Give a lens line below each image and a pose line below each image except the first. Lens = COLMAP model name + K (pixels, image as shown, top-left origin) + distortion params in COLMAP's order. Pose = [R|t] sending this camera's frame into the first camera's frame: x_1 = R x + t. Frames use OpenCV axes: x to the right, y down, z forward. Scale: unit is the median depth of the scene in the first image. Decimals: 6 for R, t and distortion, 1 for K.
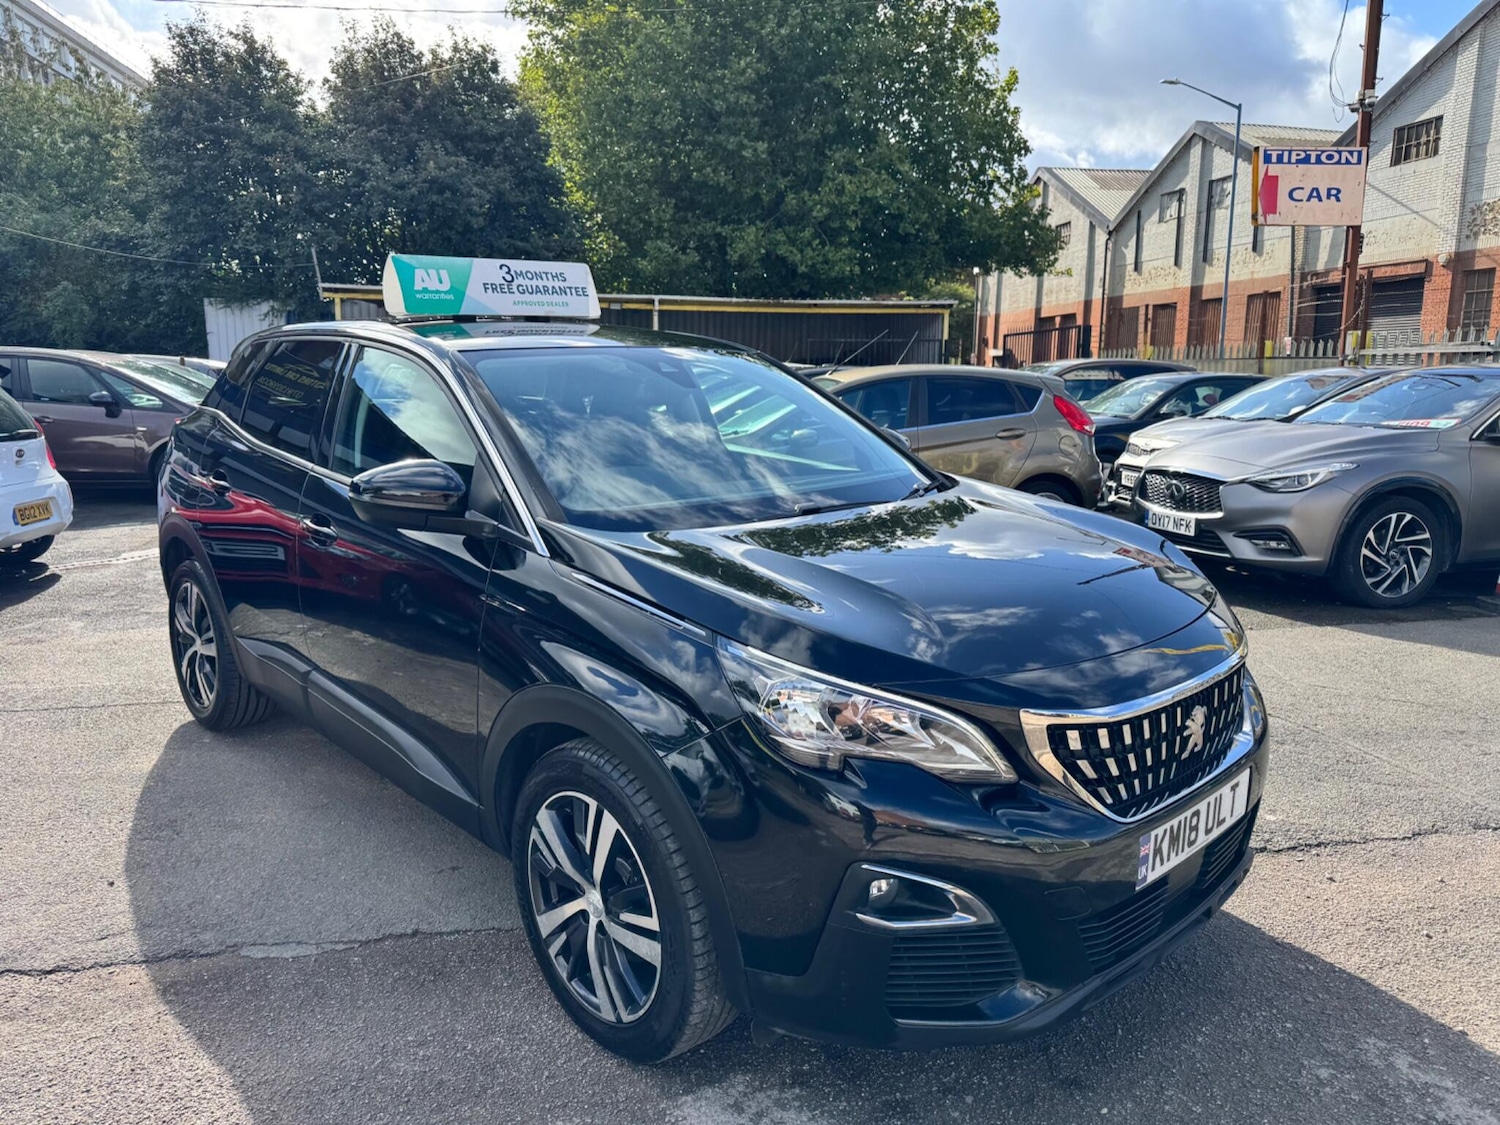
lens RADIAL K [[1093.1, 0, 744.5], [0, 1093.1, 538.8], [0, 0, 1]] dist [0.005069, -0.011734]
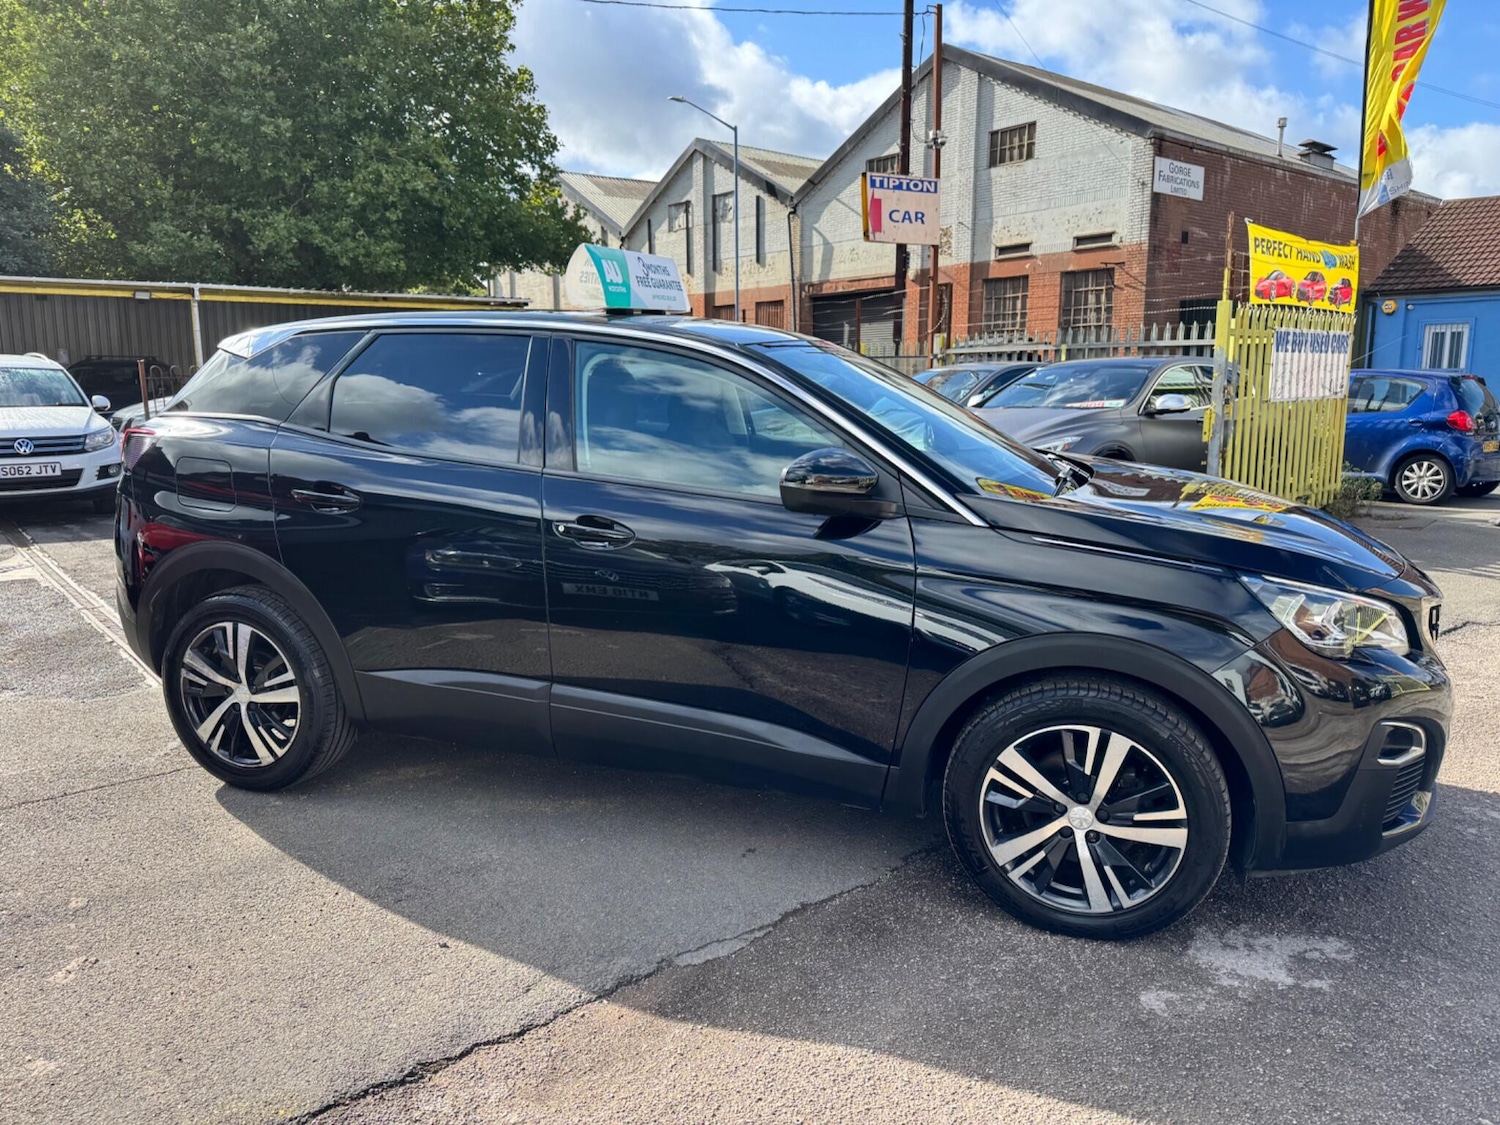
lens RADIAL K [[1073.8, 0, 750.0], [0, 1073.8, 580.7], [0, 0, 1]] dist [0.060679, -0.082890]
pose [[0.884101, -0.097905, 0.456925, -0.190903], [0.080412, 0.995094, 0.057630, -0.002780], [-0.460326, -0.014208, 0.887636, 0.028371]]
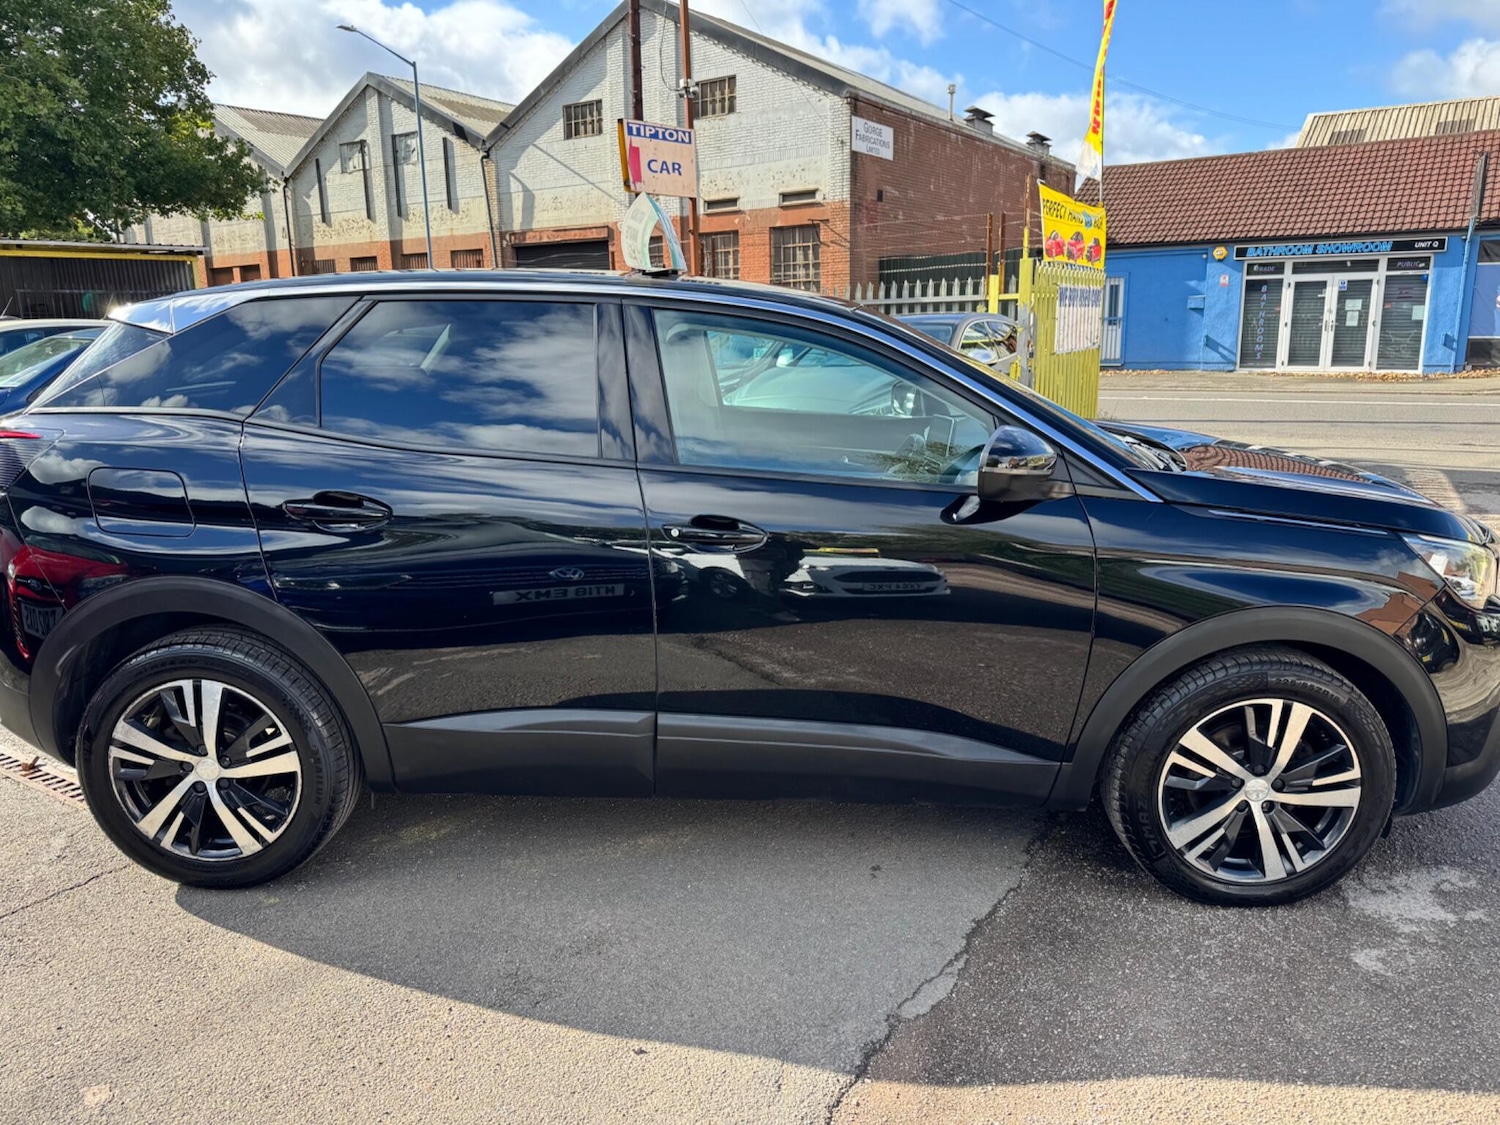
lens RADIAL K [[1078.7, 0, 763.4], [0, 1078.7, 558.8], [0, 0, 1]] dist [0.027847, -0.028887]
pose [[0.698706, -0.171607, 0.694522, -0.253008], [0.129352, 0.985107, 0.113275, -0.021511], [-0.703618, 0.010692, 0.710498, 0.110143]]
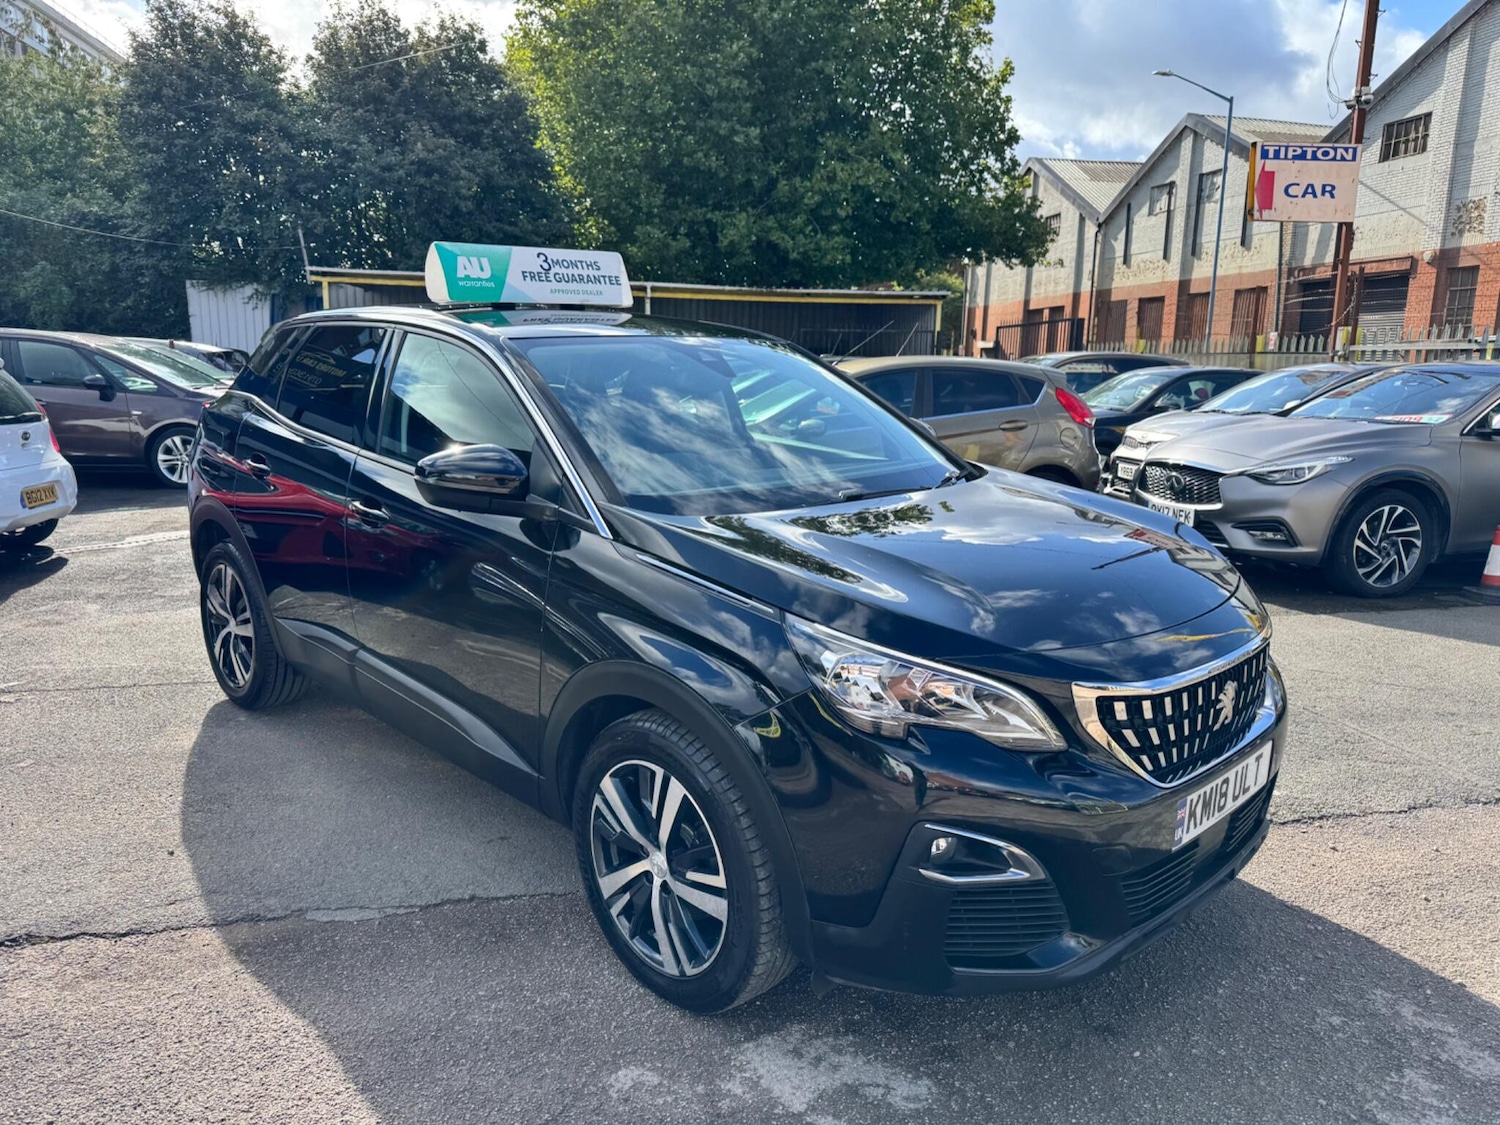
lens RADIAL K [[1094.8, 0, 753.0], [0, 1094.8, 567.4], [0, 0, 1]] dist [0.001037, -0.007460]
pose [[0.999692, 0.005879, 0.024113, -0.014595], [-0.006713, 0.999376, 0.034668, 0.001513], [-0.023894, -0.034819, 0.999108, -0.009993]]
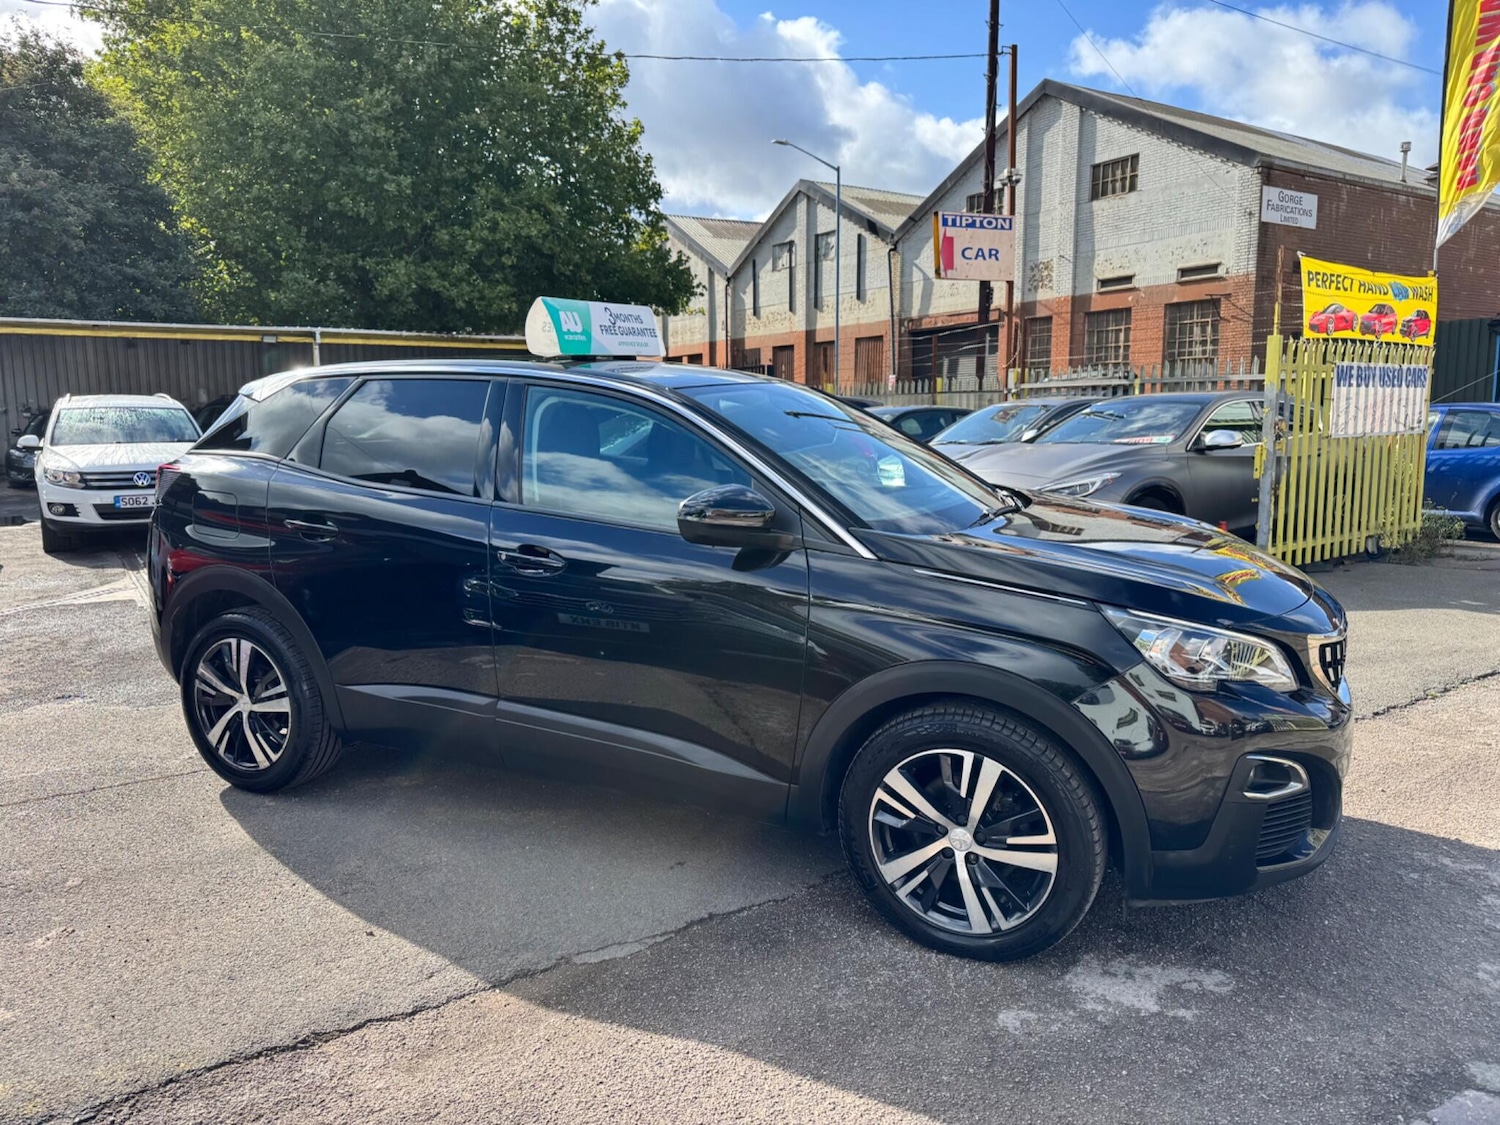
lens RADIAL K [[1076.1, 0, 745.5], [0, 1076.1, 577.1], [0, 0, 1]] dist [0.060584, -0.080315]
pose [[0.931080, -0.069866, 0.358062, -0.154185], [0.069197, 0.997495, 0.014699, 0.001614], [-0.358192, 0.011091, 0.933582, -0.007849]]
